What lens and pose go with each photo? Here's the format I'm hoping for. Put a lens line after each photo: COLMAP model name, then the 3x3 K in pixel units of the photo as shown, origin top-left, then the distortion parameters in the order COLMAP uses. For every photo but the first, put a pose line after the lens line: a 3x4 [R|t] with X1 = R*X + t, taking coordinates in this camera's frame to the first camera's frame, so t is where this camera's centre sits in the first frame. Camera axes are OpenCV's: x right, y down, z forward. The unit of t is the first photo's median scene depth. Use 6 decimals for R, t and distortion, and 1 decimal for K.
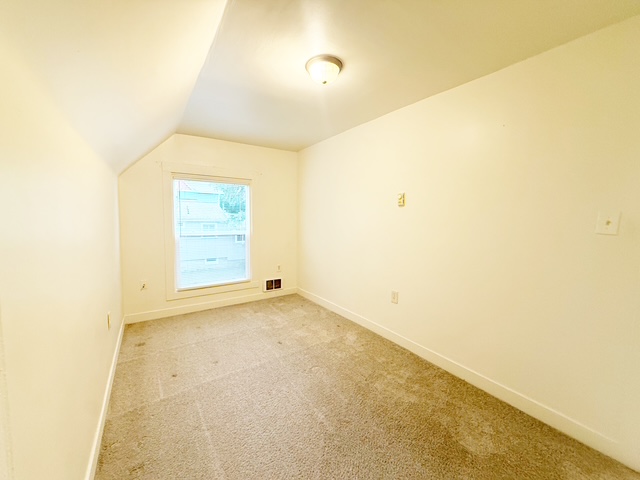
lens RADIAL K [[254.4, 0, 319.4], [0, 254.4, 240.6], [0, 0, 1]] dist [-0.000656, 0.000037]
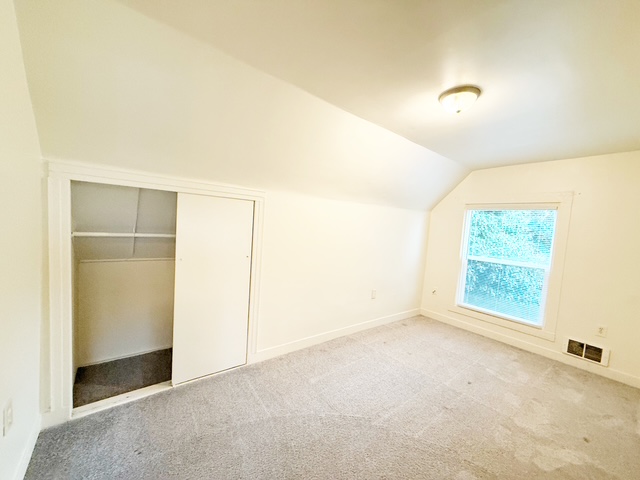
lens RADIAL K [[254.4, 0, 320.3], [0, 254.4, 241.9], [0, 0, 1]] dist [-0.000656, 0.000037]
pose [[0.090126, 0.064415, -0.993845, 0.507462], [-0.165743, 0.984960, 0.048809, -0.037855], [0.982042, 0.160323, 0.099447, 0.230304]]
